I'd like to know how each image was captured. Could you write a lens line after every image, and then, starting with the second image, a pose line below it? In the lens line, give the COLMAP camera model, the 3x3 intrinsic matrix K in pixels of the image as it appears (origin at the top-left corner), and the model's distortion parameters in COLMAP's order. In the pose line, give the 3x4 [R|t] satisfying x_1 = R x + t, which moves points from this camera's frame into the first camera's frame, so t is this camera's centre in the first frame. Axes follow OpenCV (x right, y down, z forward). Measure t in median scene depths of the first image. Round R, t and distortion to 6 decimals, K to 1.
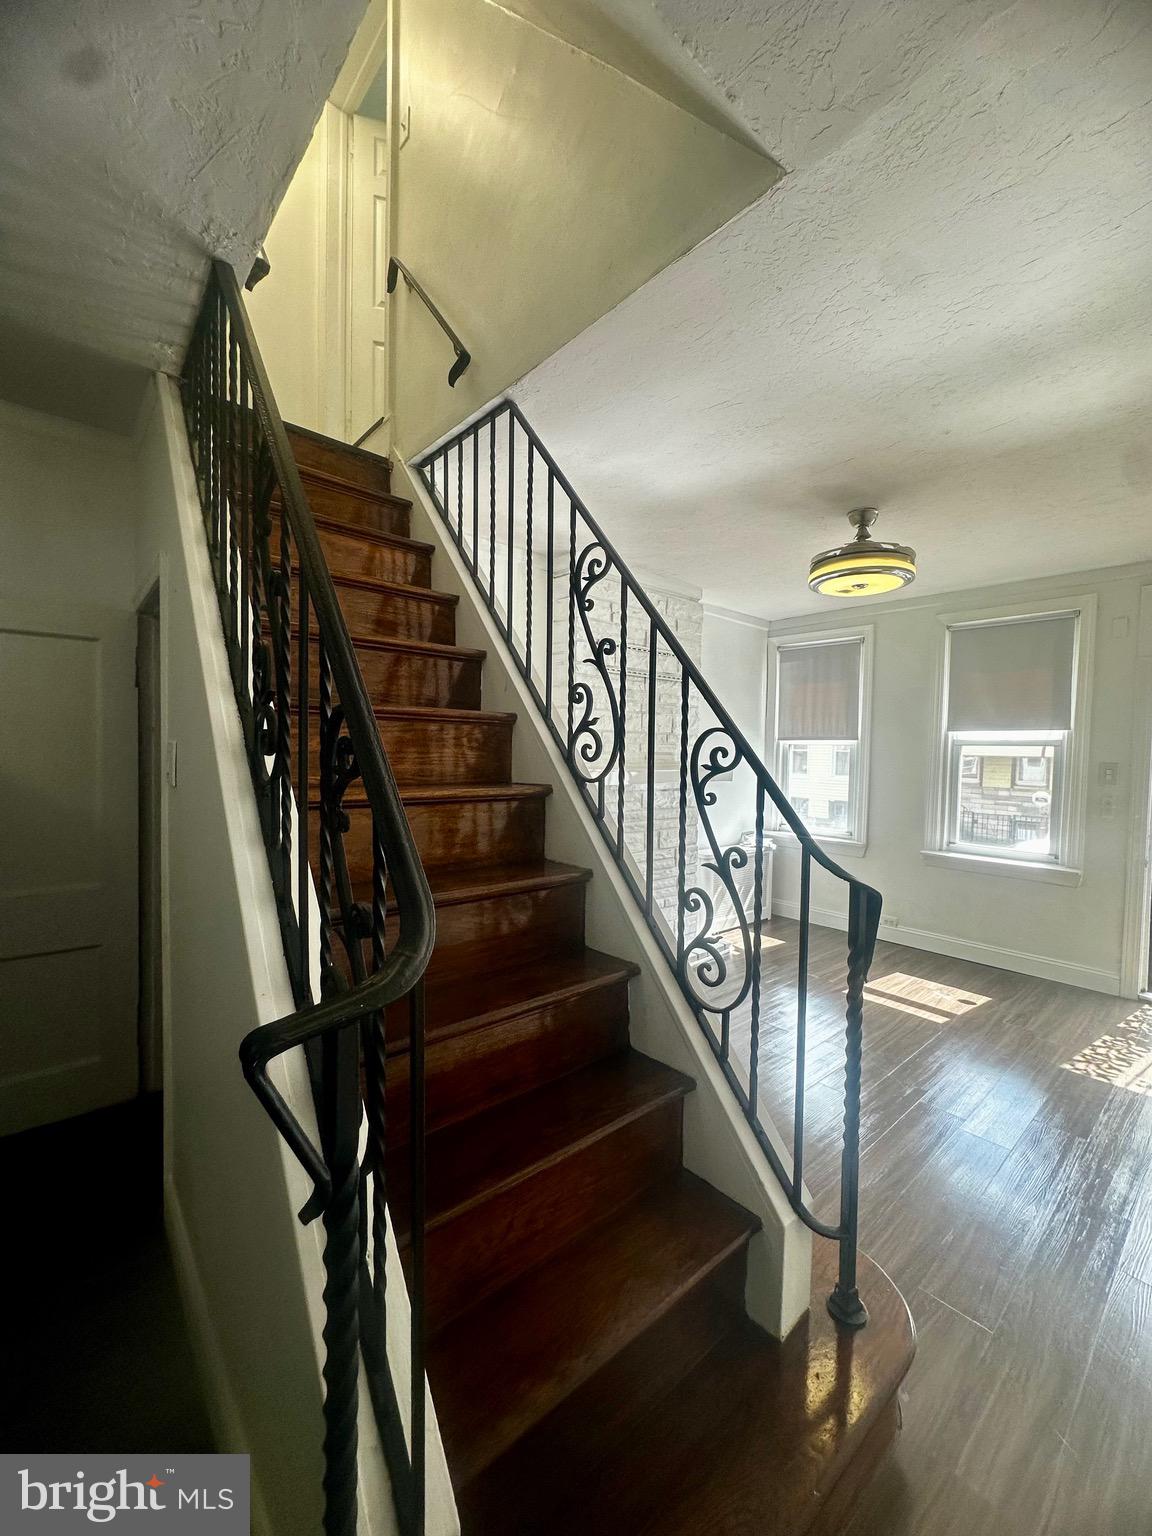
lens RADIAL K [[610.2, 0, 572.4], [0, 610.2, 769.8], [0, 0, 1]] dist [-0.003819, 0.000440]
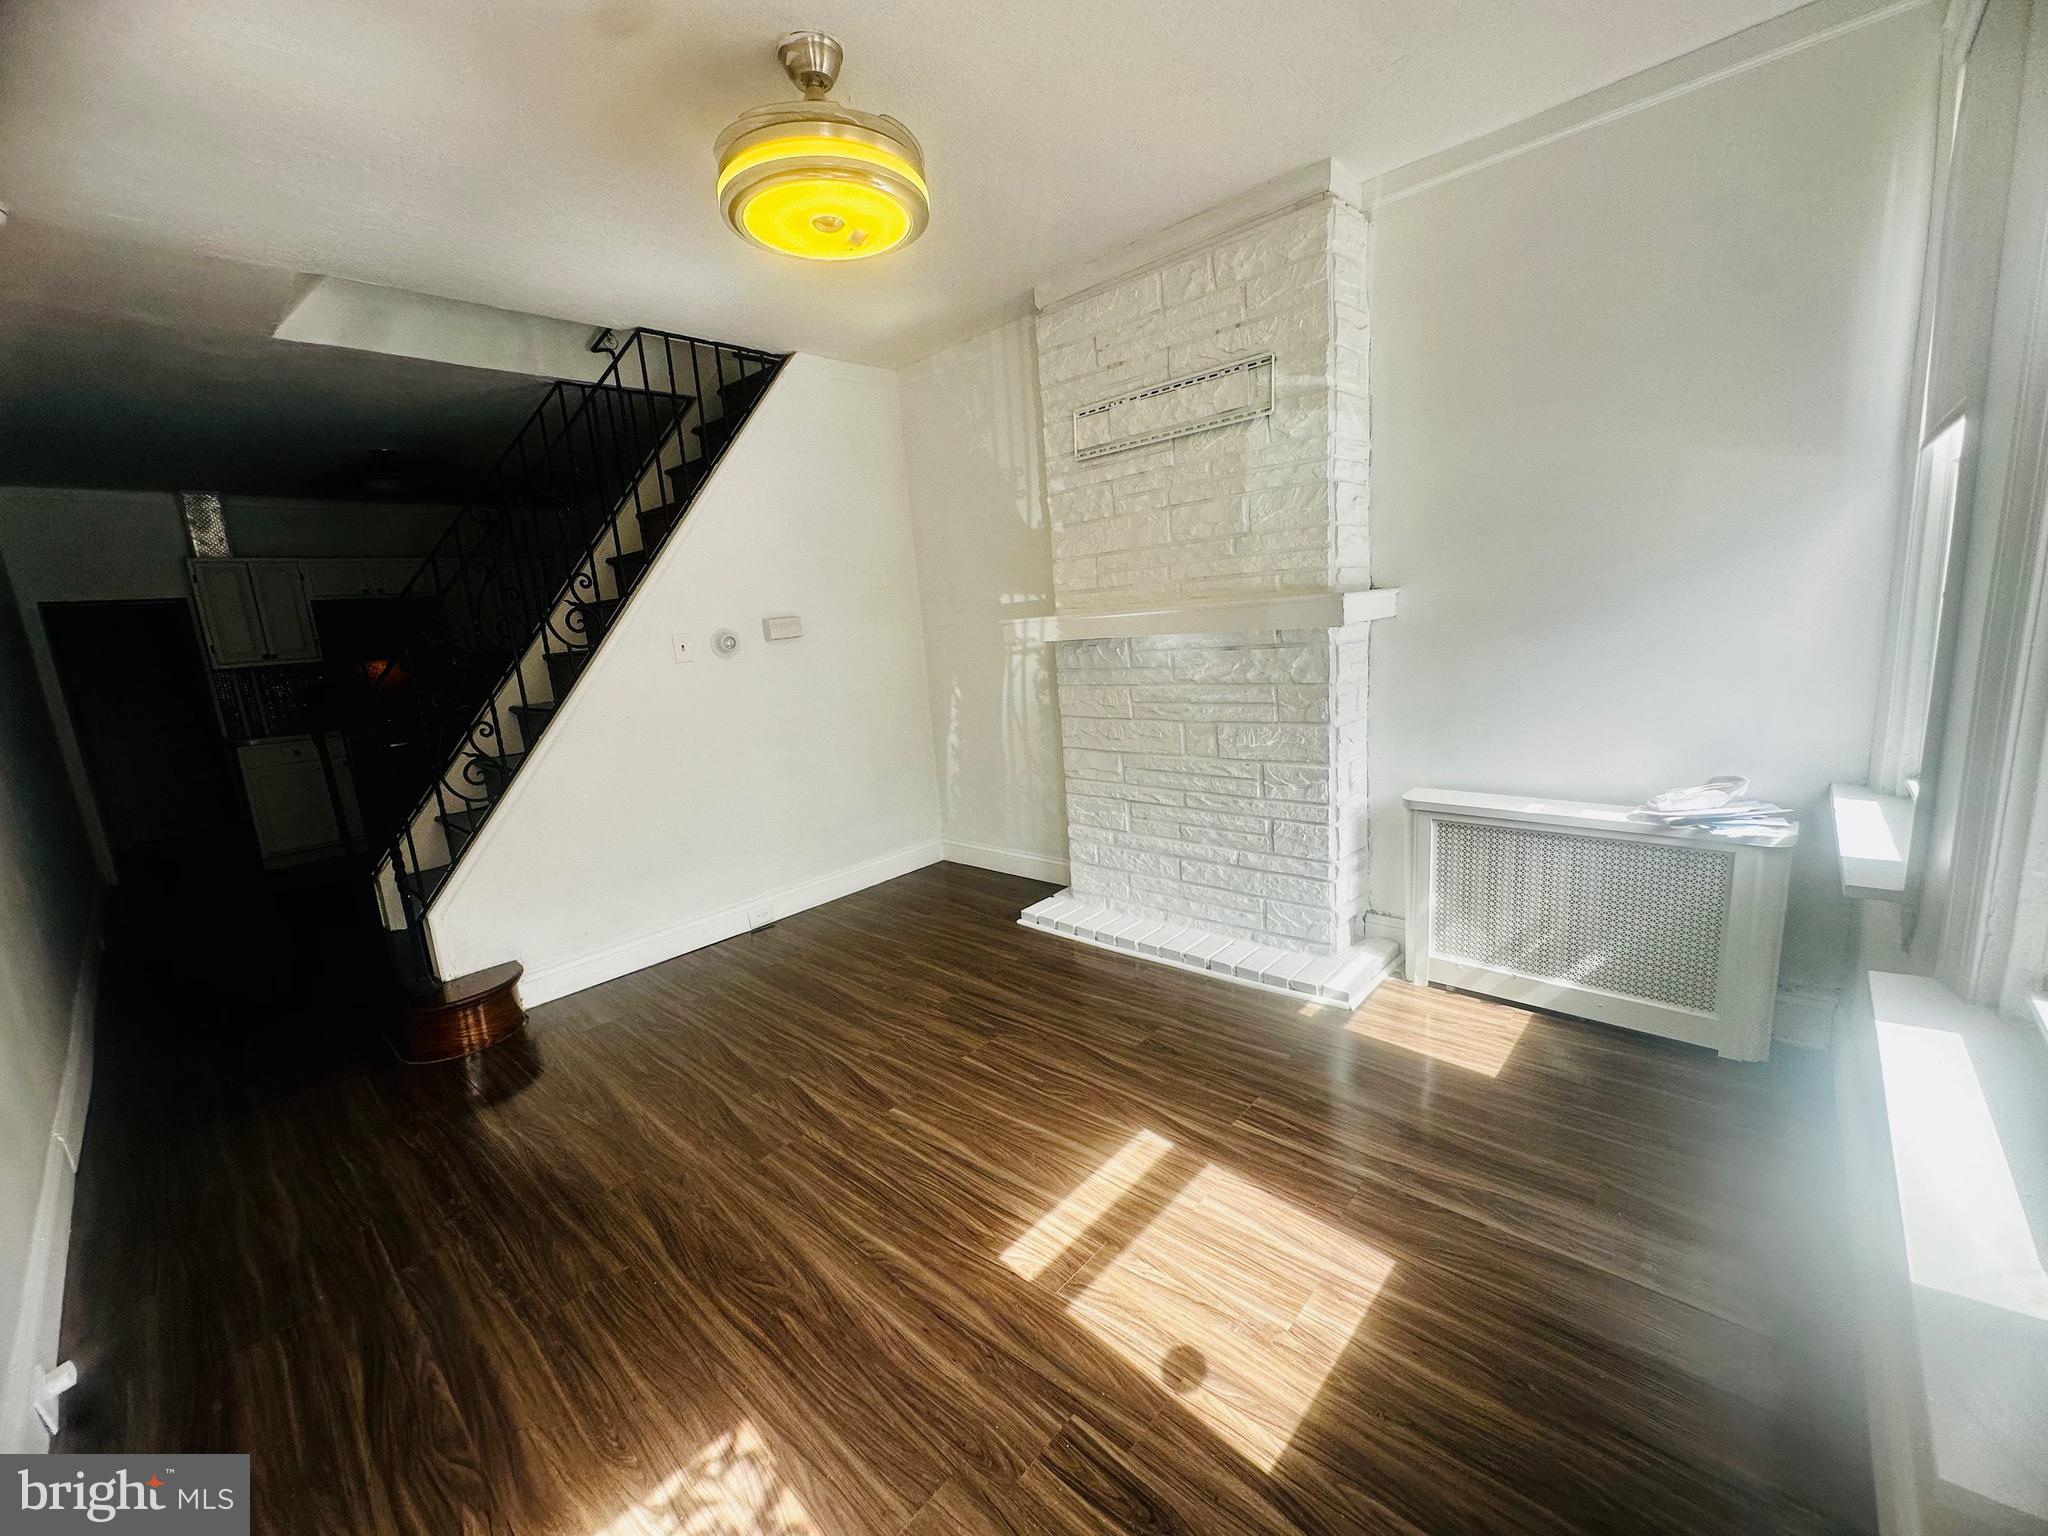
lens RADIAL K [[813.6, 0, 1025.9], [0, 813.6, 770.3], [0, 0, 1]] dist [-0.003819, 0.000440]
pose [[0.114447, 0.150147, -0.982017, 1.156498], [0.040764, 0.986970, 0.155655, 0.036155], [0.992593, -0.057846, 0.106835, 1.048341]]
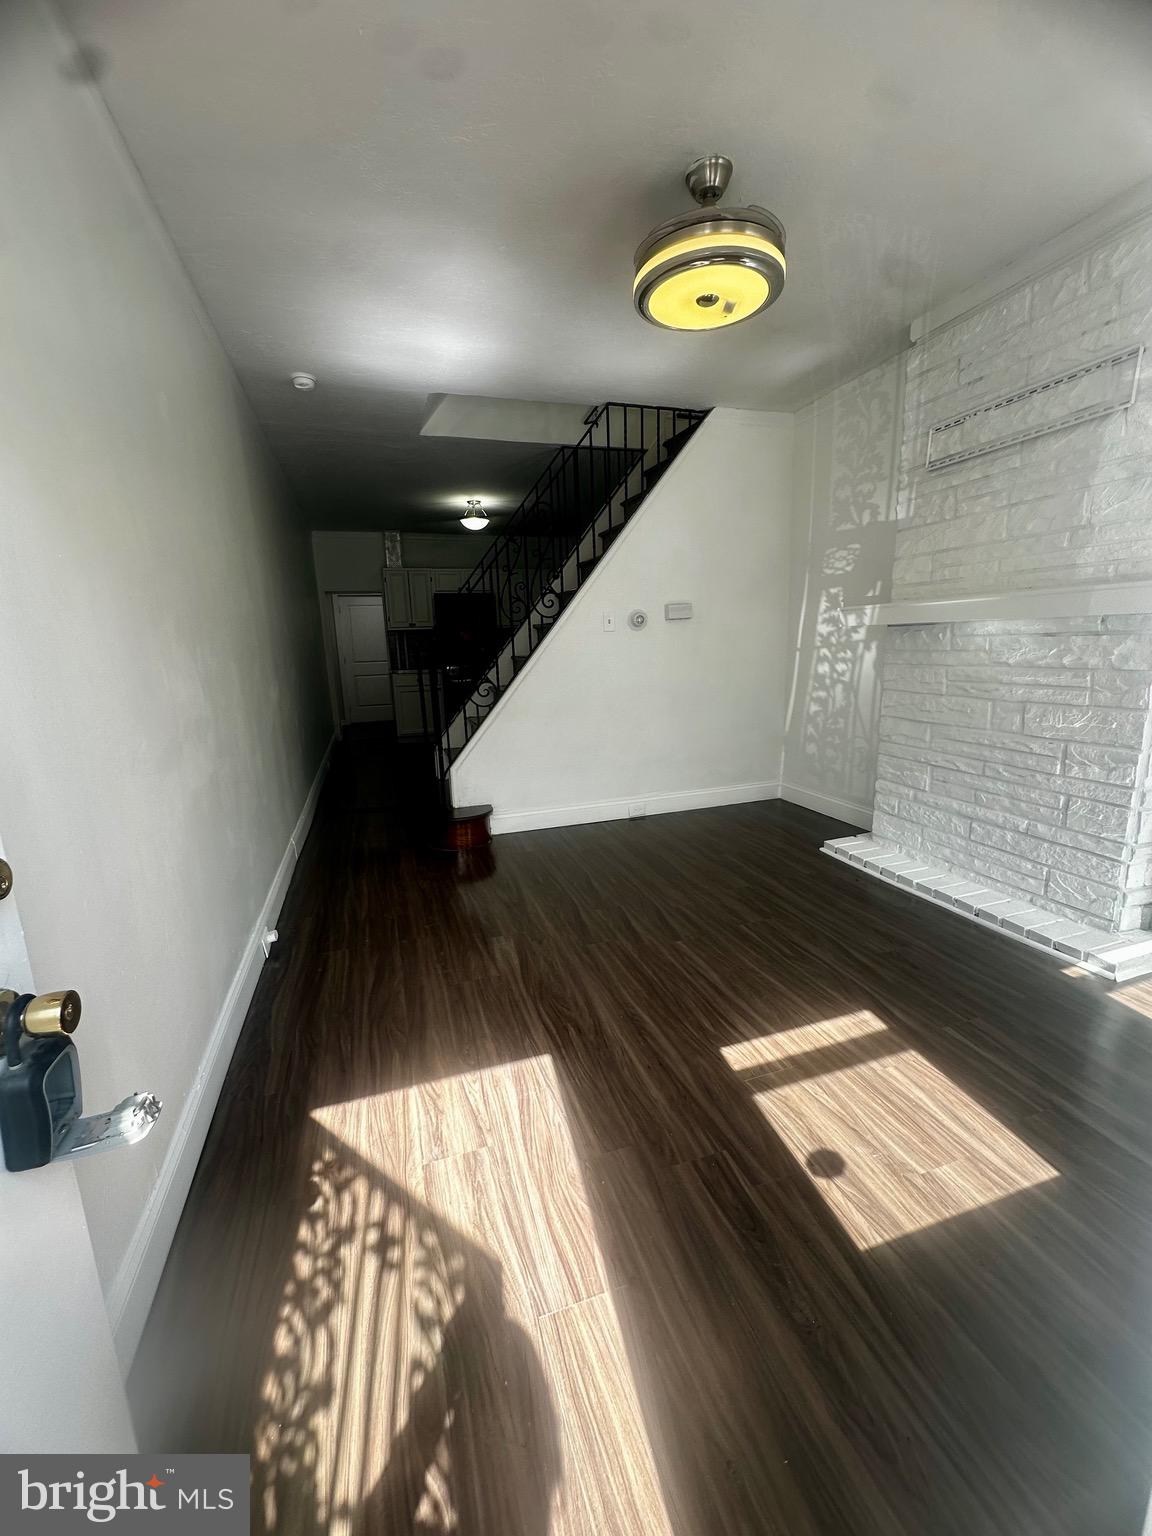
lens RADIAL K [[610.2, 0, 579.3], [0, 610.2, 769.0], [0, 0, 1]] dist [-0.003819, 0.000440]
pose [[-0.382593, 0.178003, -0.906608, 1.190549], [-0.012421, 0.980186, 0.197692, 0.073343], [0.923834, 0.086896, -0.372801, 1.141912]]
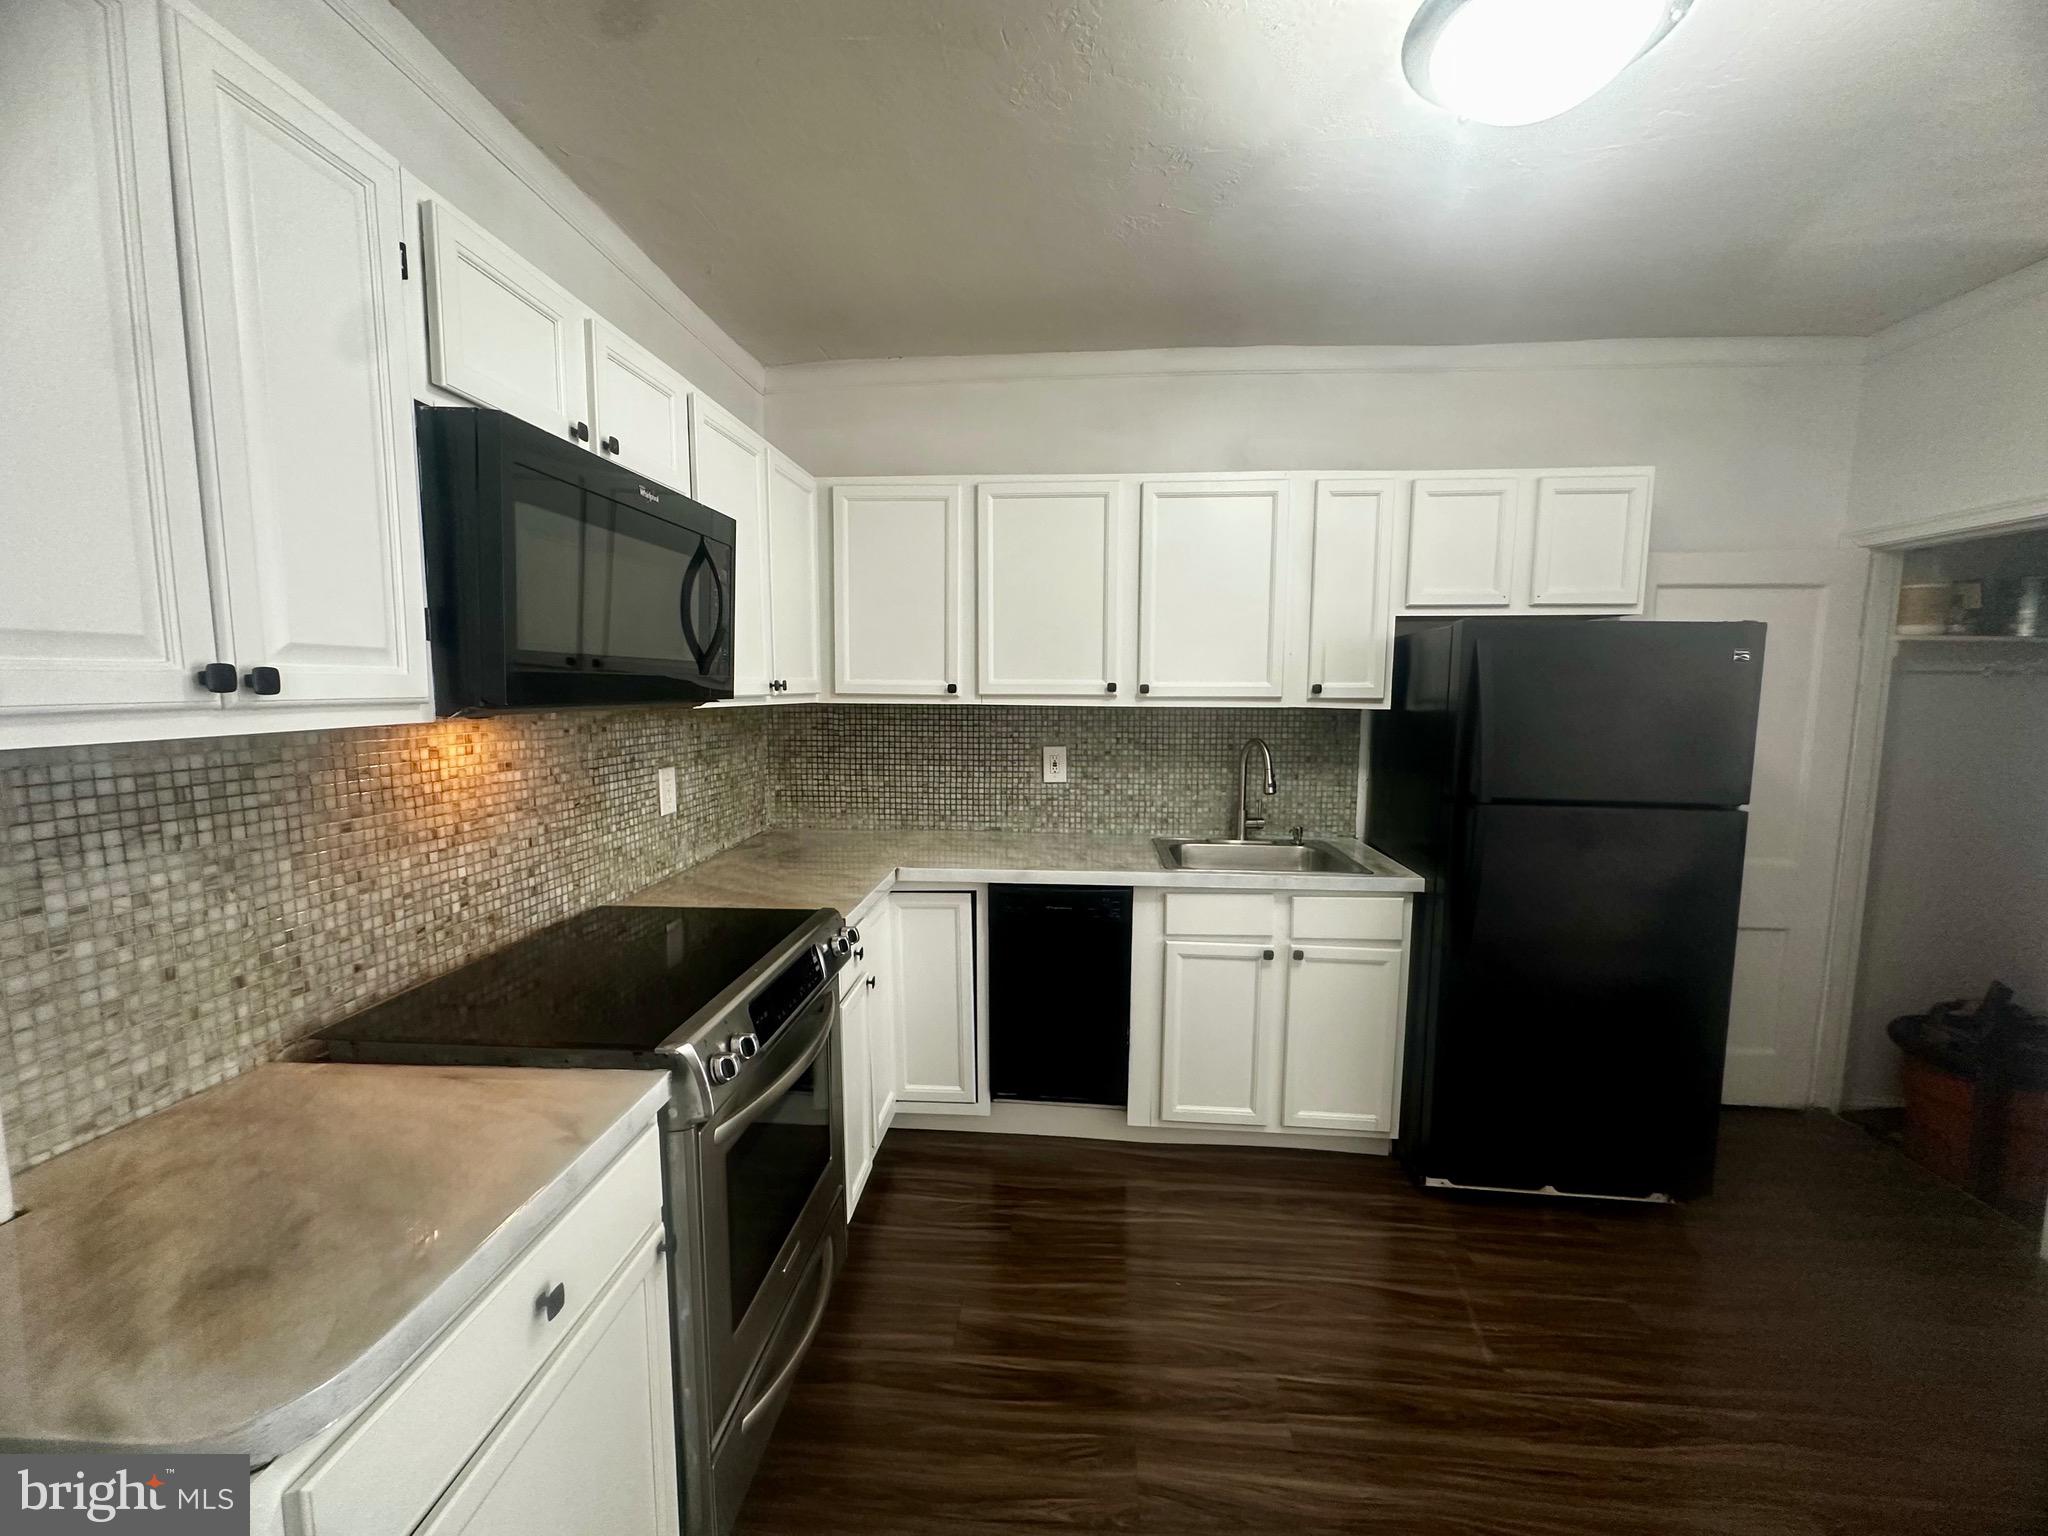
lens RADIAL K [[813.6, 0, 1031.7], [0, 813.6, 769.0], [0, 0, 1]] dist [-0.003819, 0.000440]
pose [[0.699287, 0.064355, -0.711938, -0.548507], [-0.023951, 0.997489, 0.066642, 0.002581], [0.714440, -0.029550, 0.699073, -0.484585]]
